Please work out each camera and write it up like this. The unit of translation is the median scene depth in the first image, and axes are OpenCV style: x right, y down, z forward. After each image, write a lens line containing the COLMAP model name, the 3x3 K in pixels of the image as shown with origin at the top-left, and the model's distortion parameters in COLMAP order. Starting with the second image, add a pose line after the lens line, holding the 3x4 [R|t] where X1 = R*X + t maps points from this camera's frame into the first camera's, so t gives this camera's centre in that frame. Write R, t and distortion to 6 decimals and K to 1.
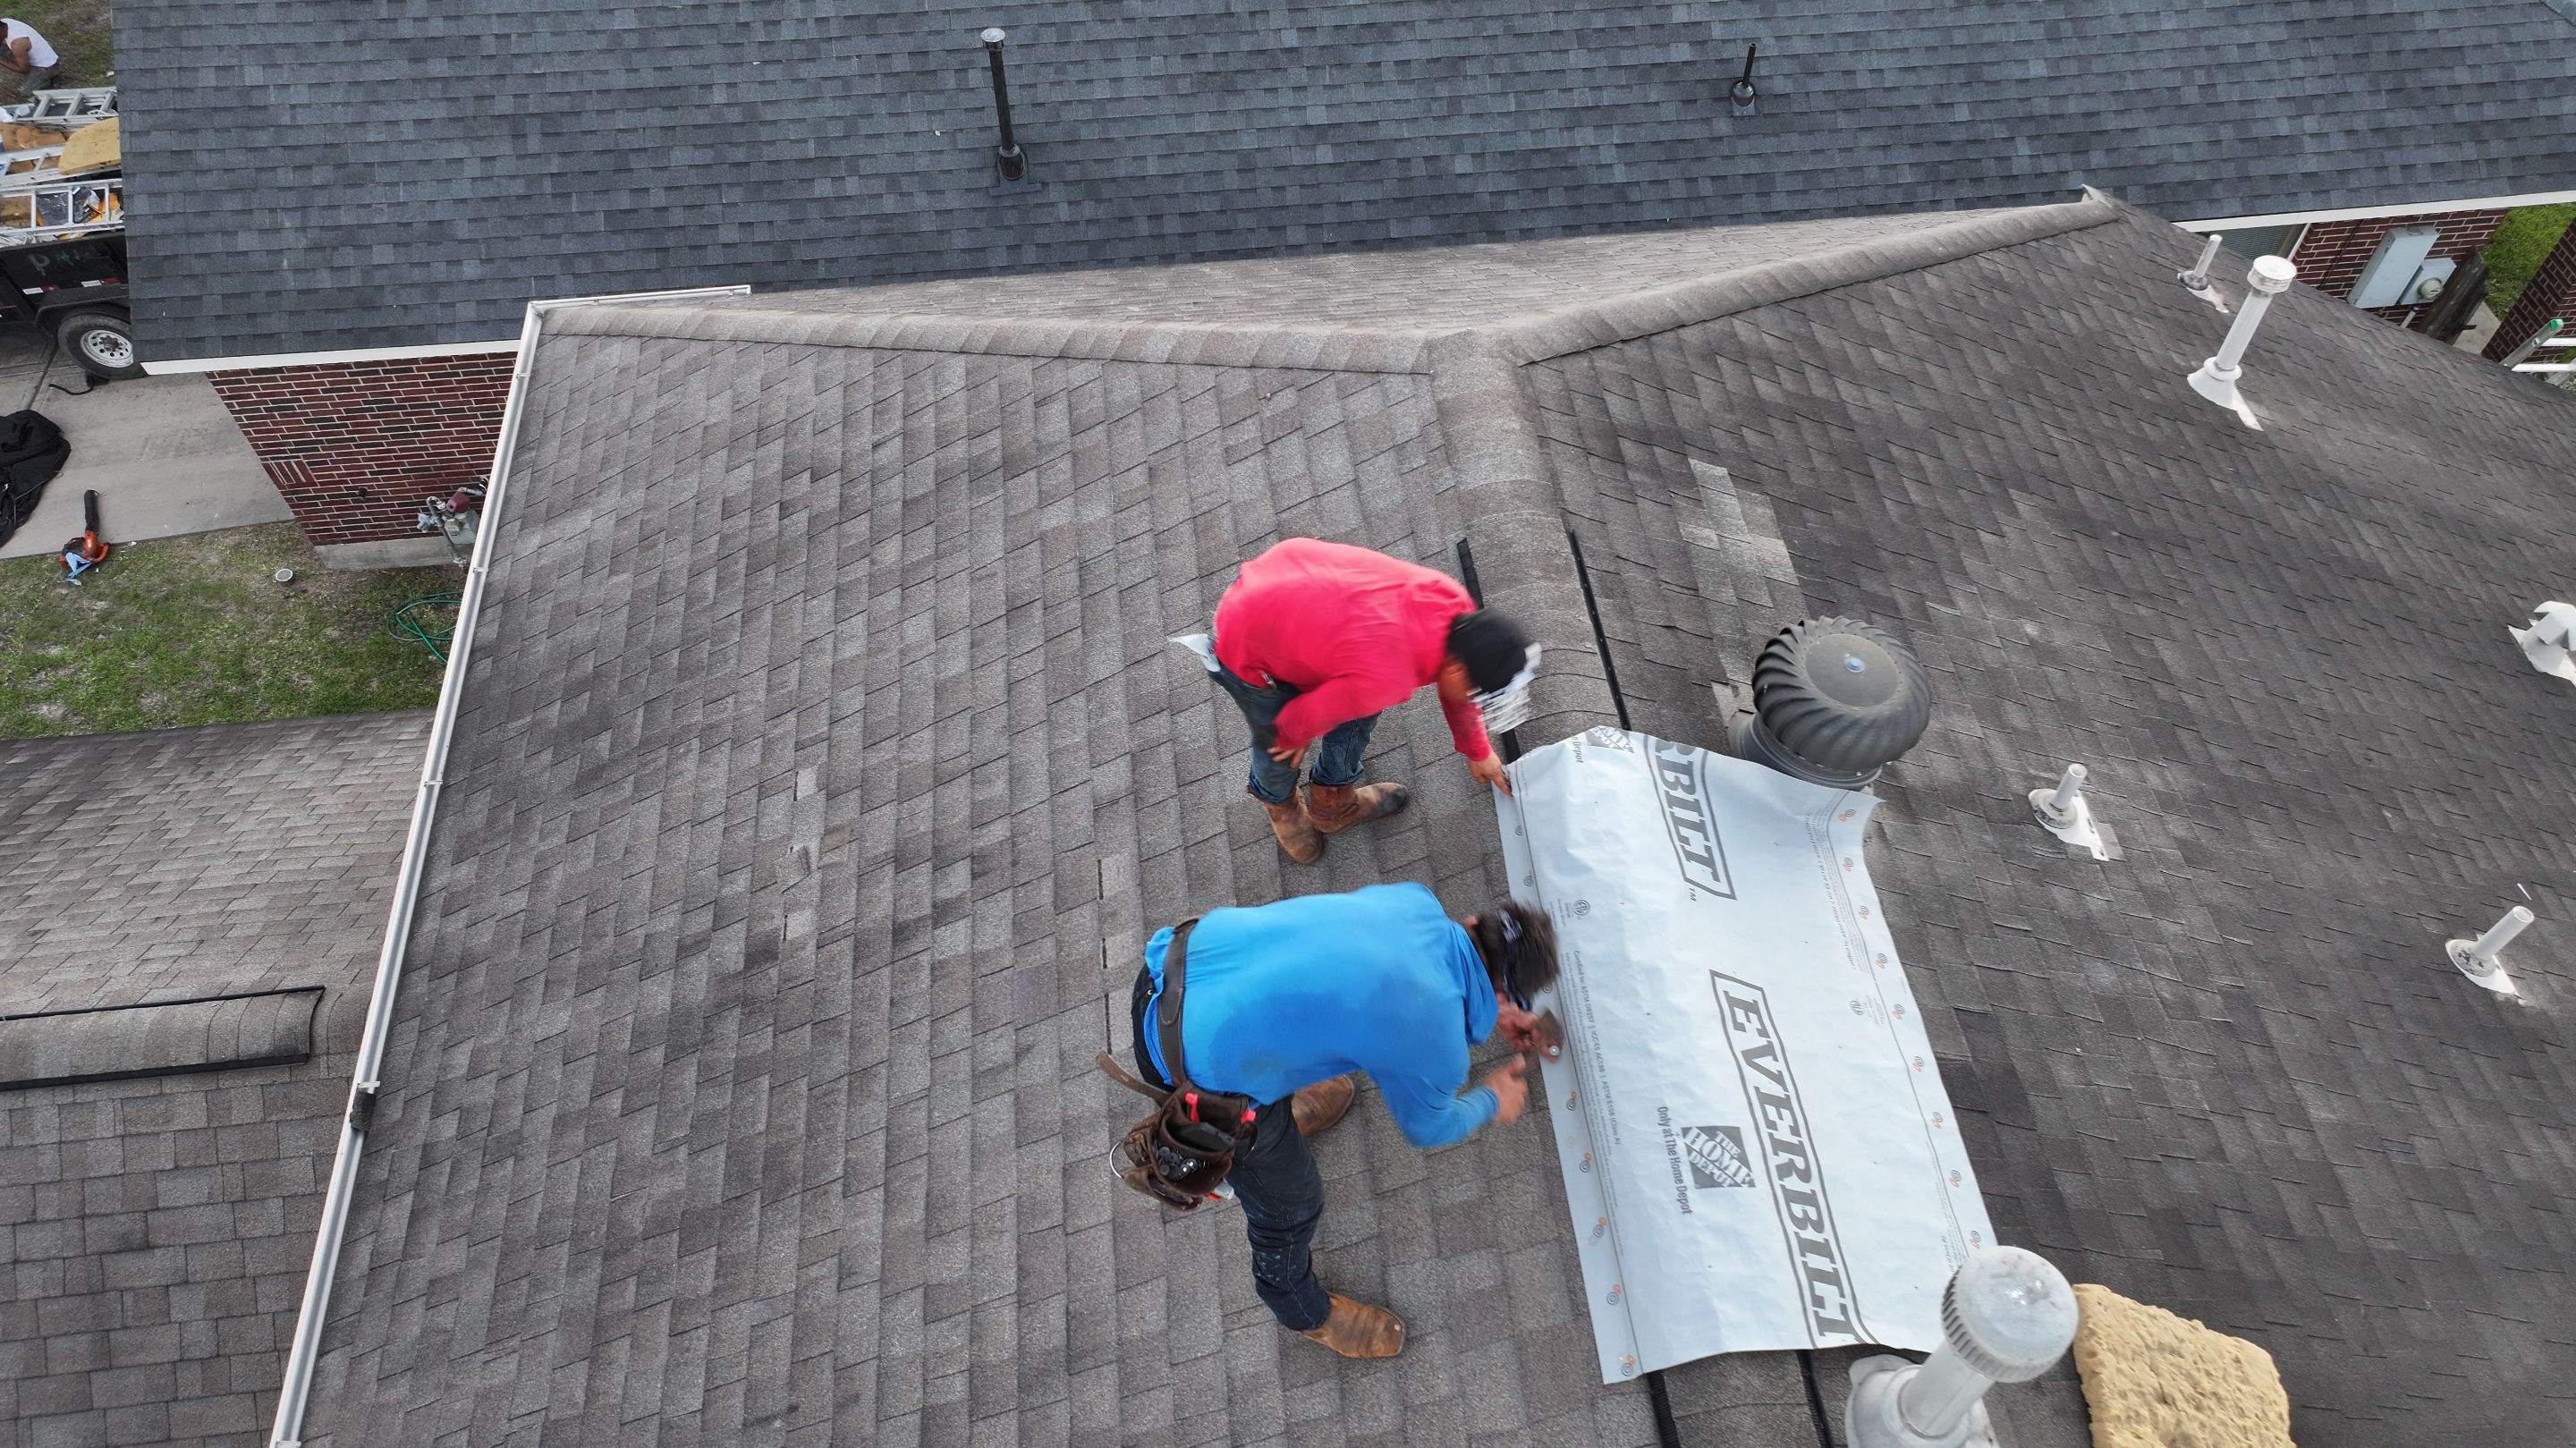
lens RADIAL K [[1804.7, 0, 1290.0], [0, 1804.7, 715.2], [0, 0, 1]] dist [-0.001779, 0.017088]
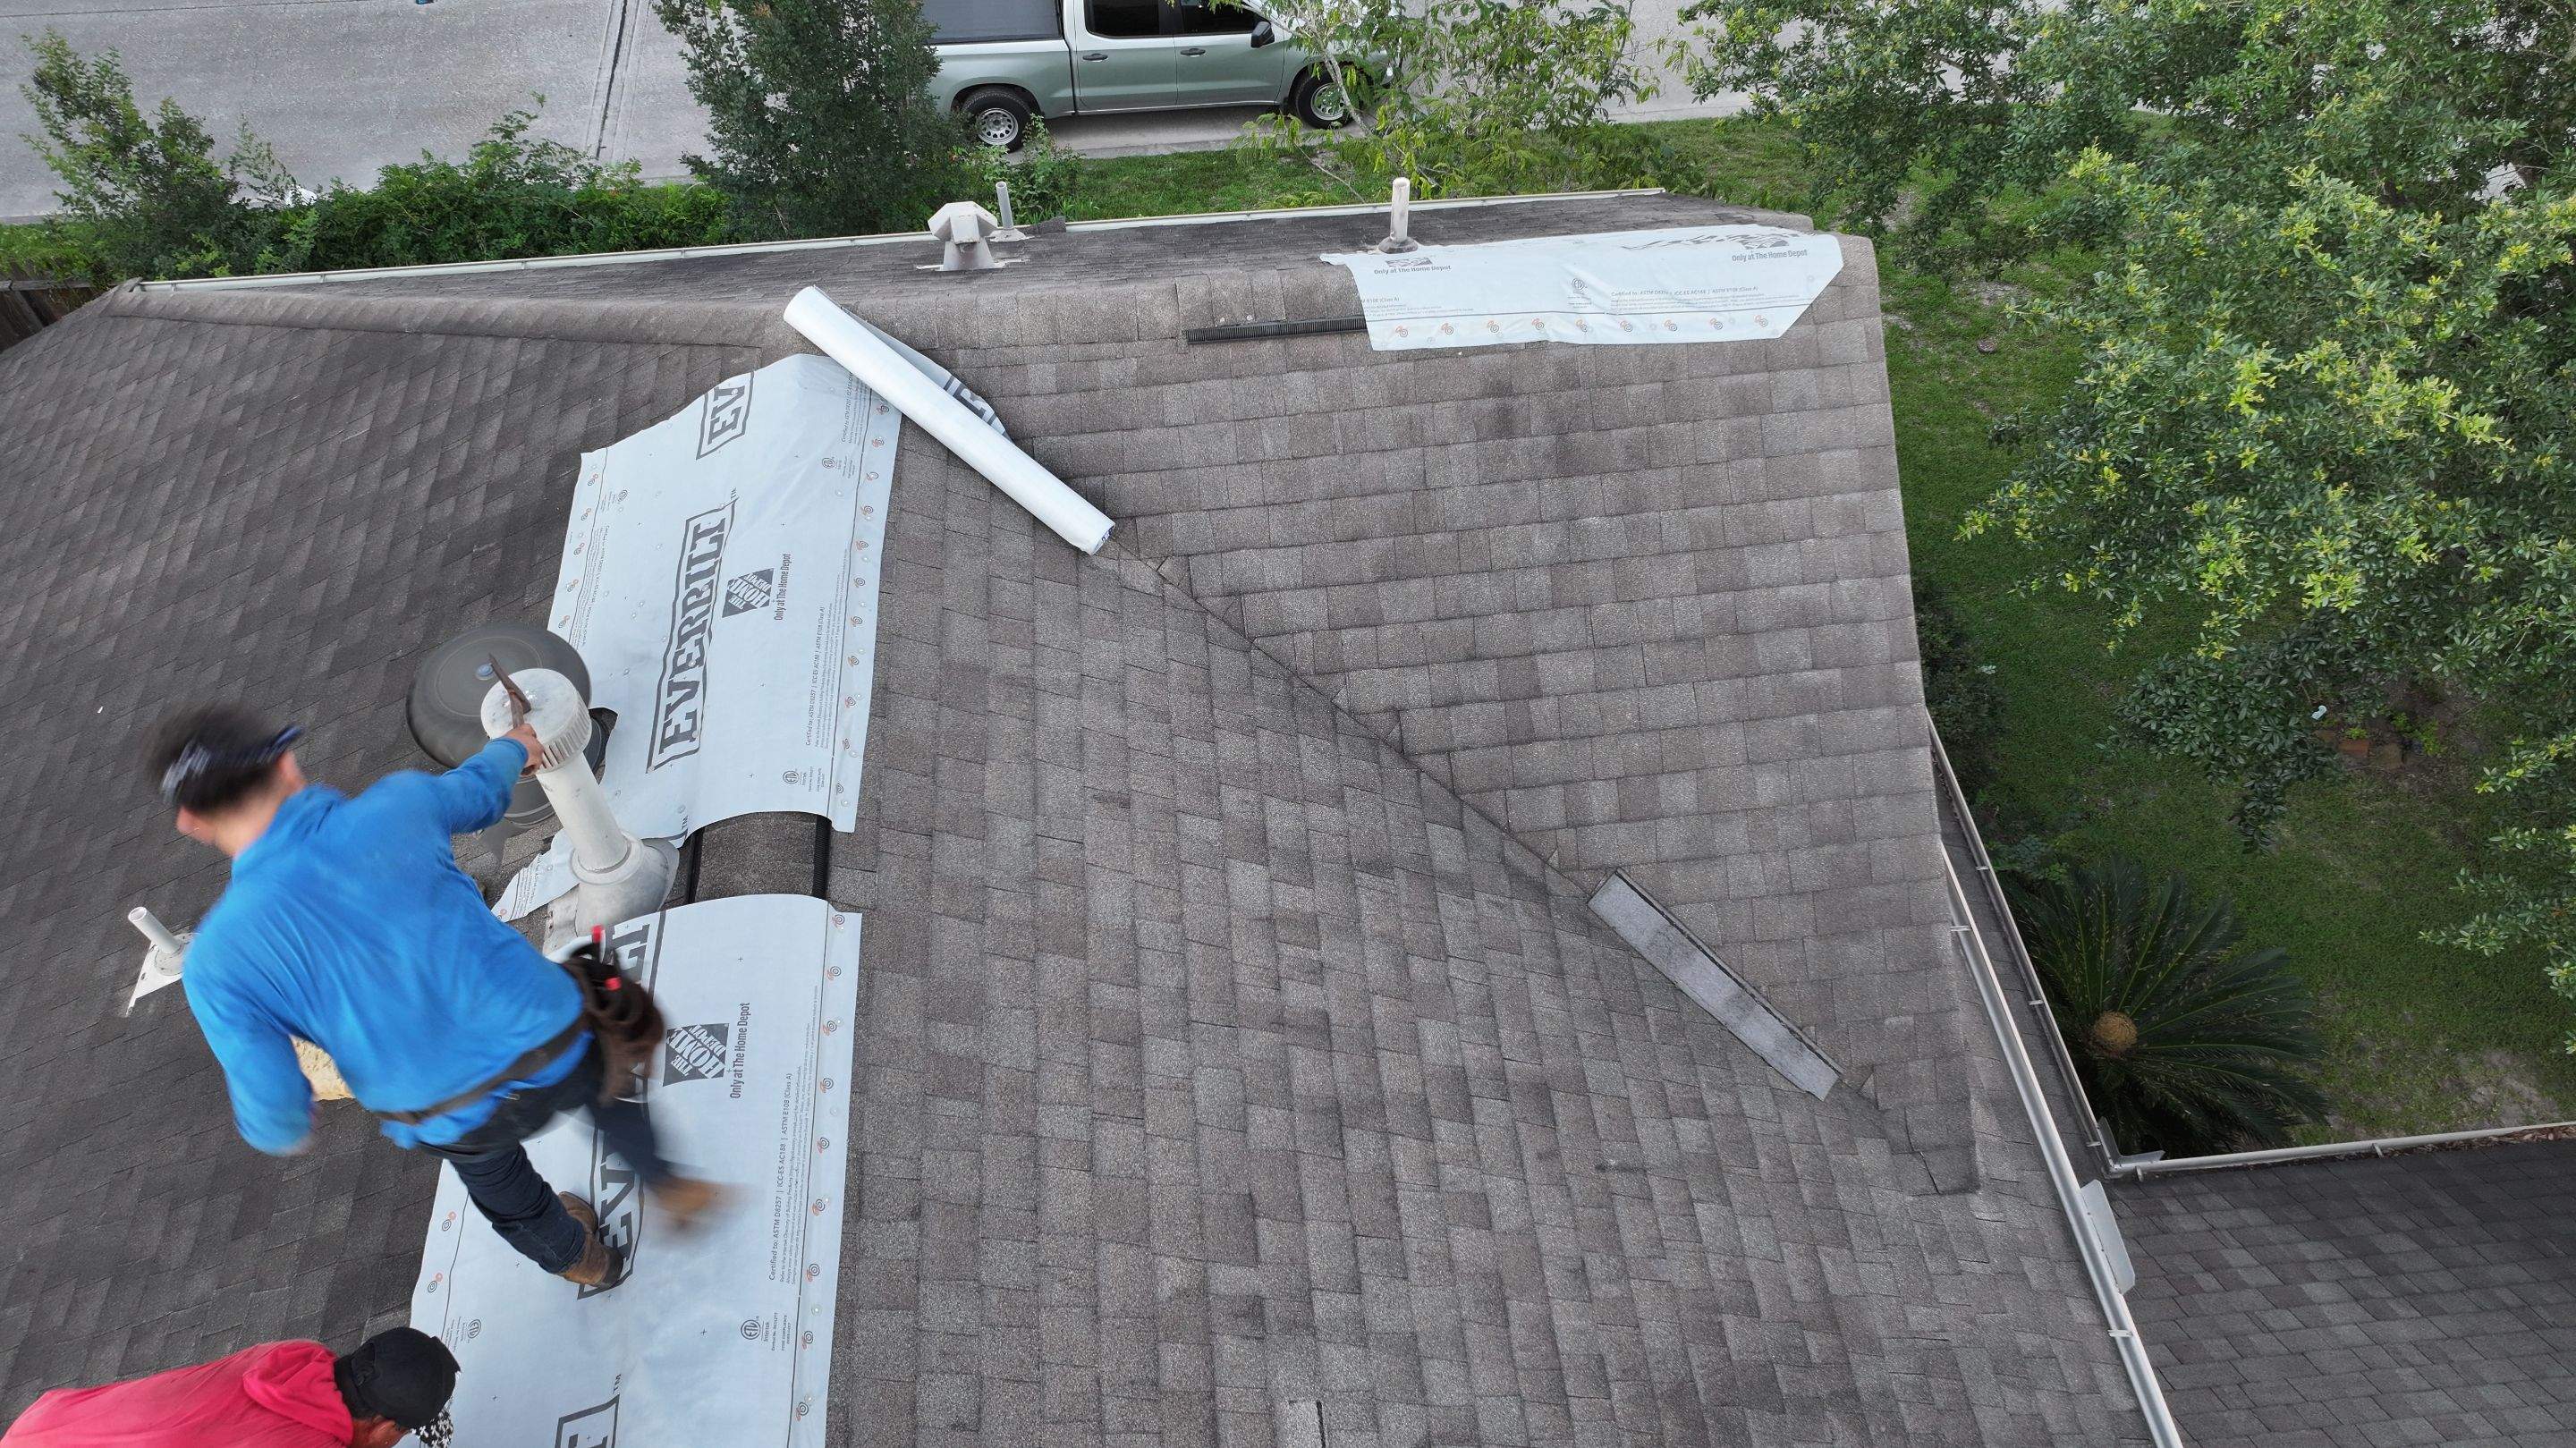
lens RADIAL K [[1804.7, 0, 1301.5], [0, 1804.7, 717.6], [0, 0, 1]] dist [-0.001779, 0.017088]
pose [[-0.999953, -0.005762, -0.007829, -0.070273], [-0.006141, -0.249950, 0.968239, -0.499698], [-0.007536, 0.968242, 0.249903, 0.388007]]
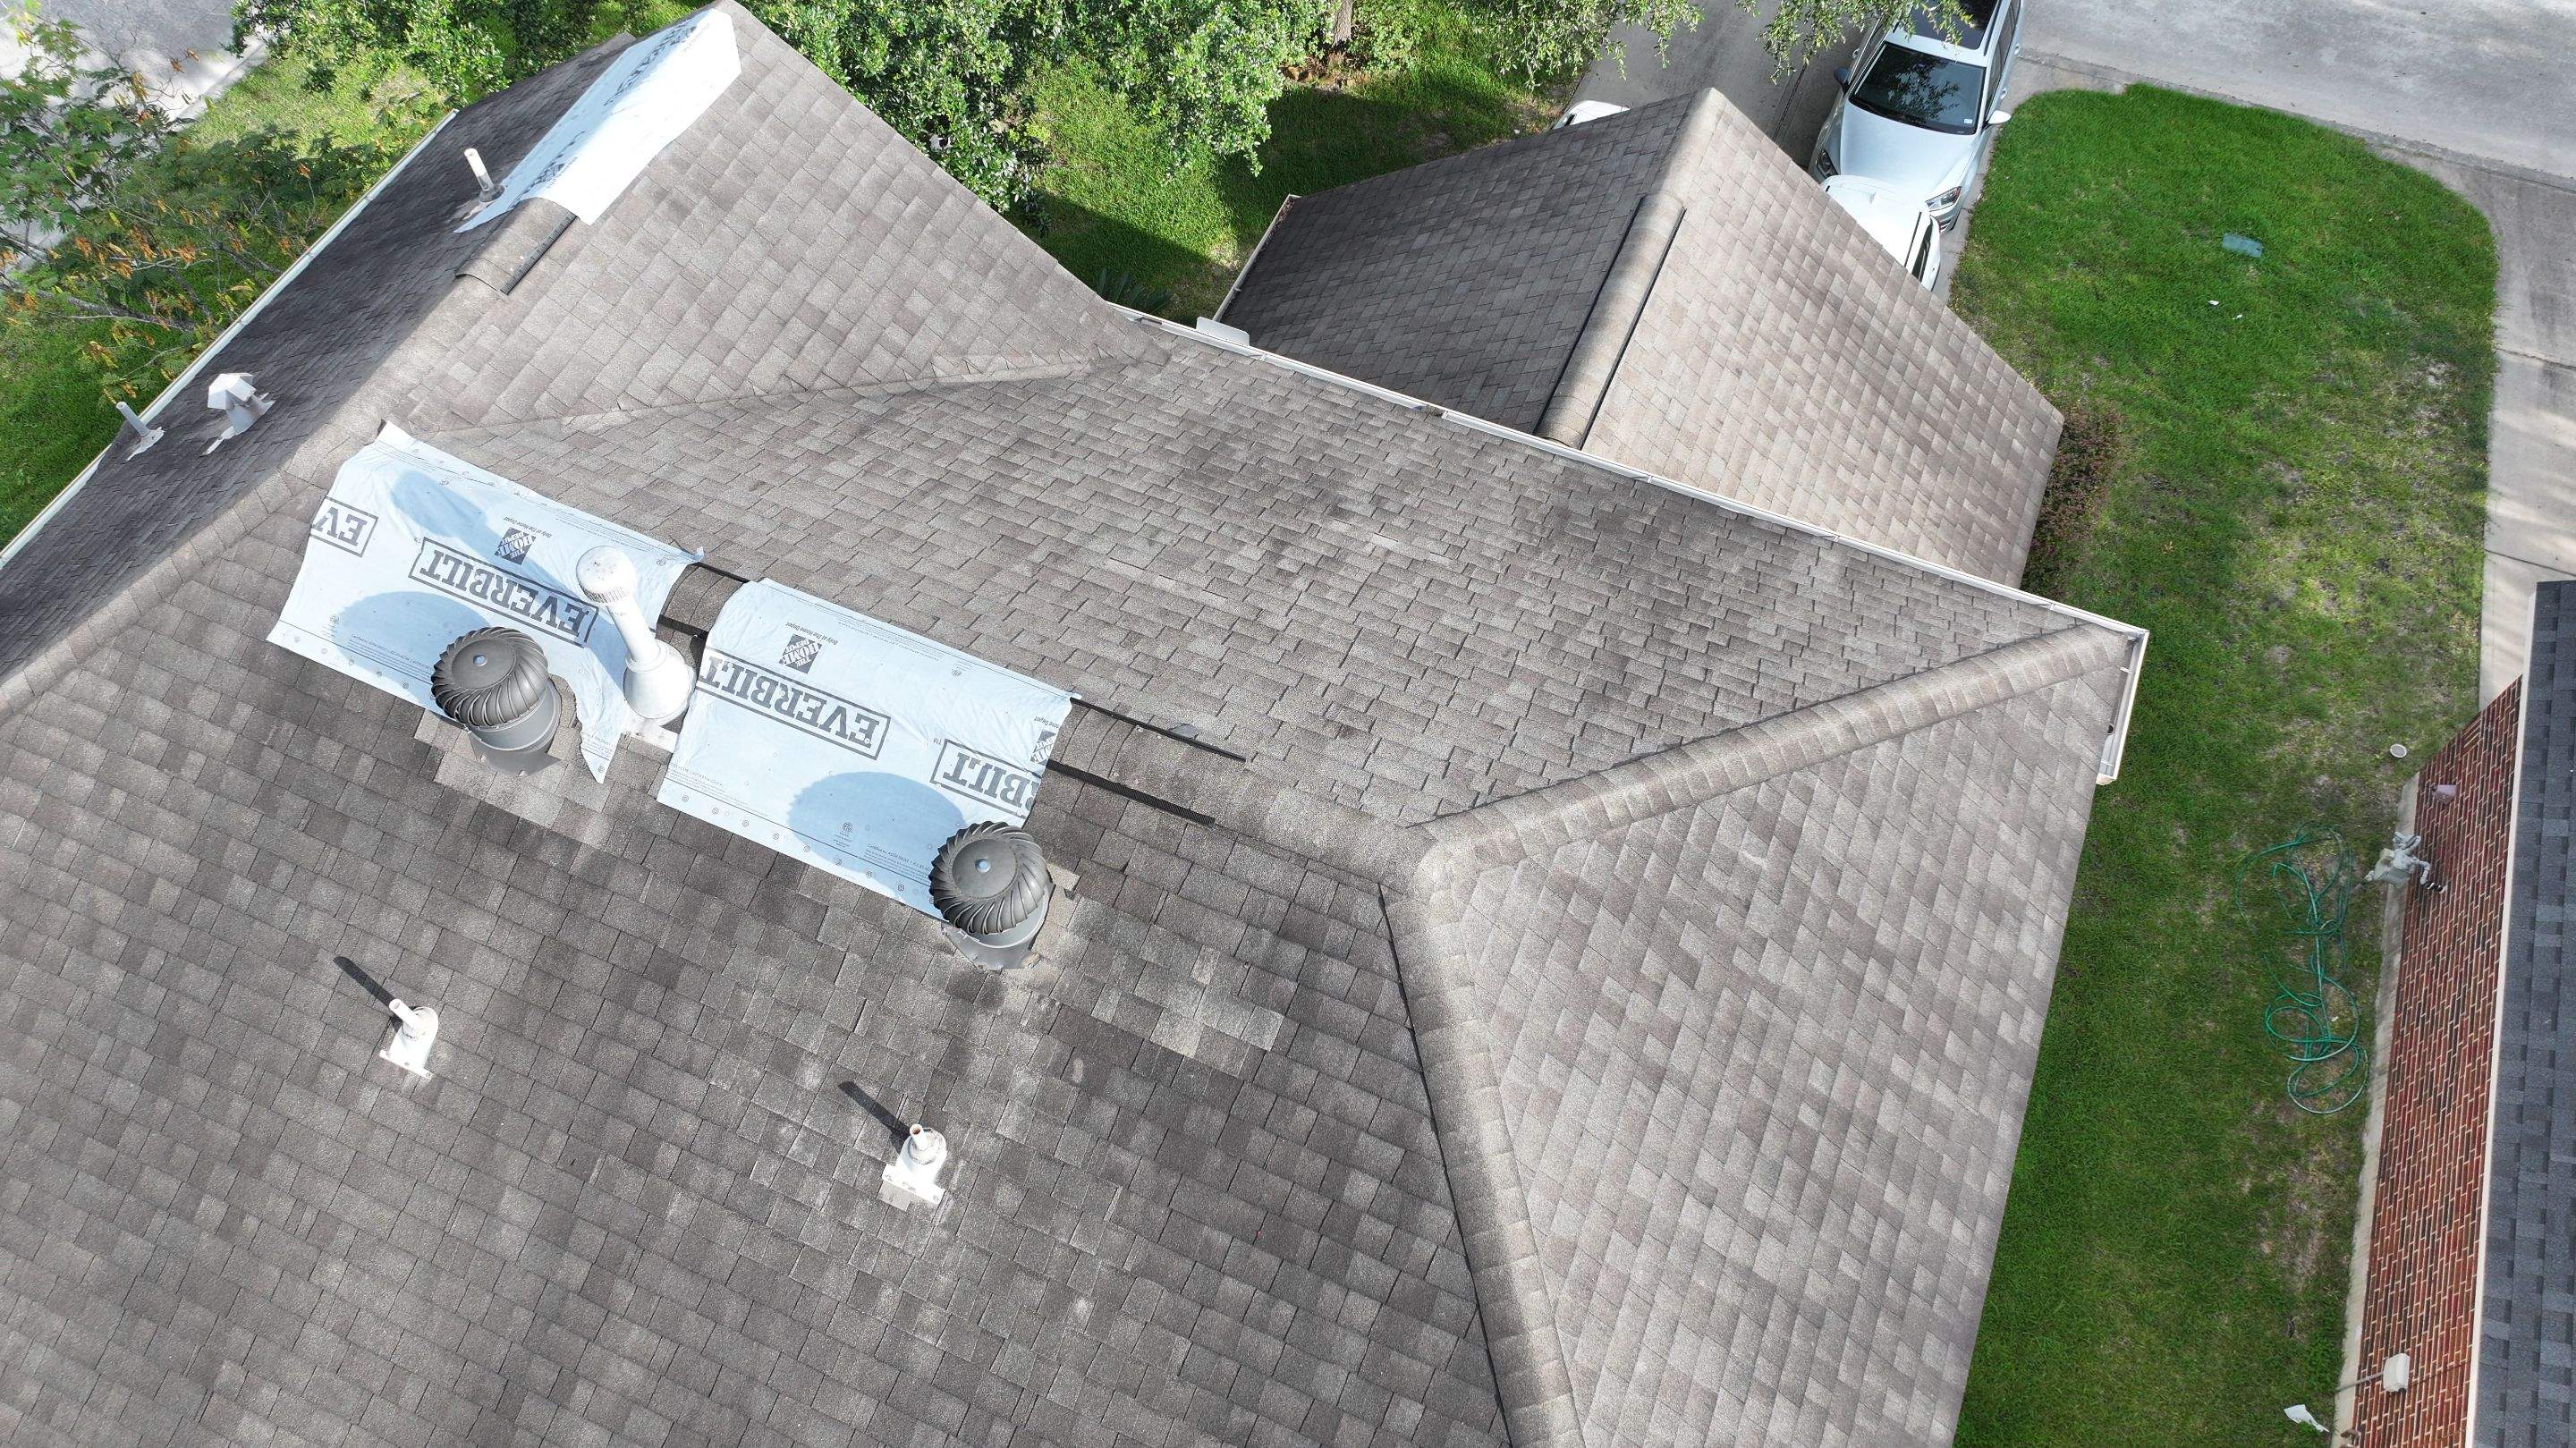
lens RADIAL K [[1804.7, 0, 1301.2], [0, 1804.7, 710.0], [0, 0, 1]] dist [-0.001779, 0.017088]
pose [[-0.485293, 0.738500, -0.468090, 0.647199], [-0.697158, -0.003721, 0.716908, -1.050076], [0.527695, 0.674243, 0.516656, 0.236564]]
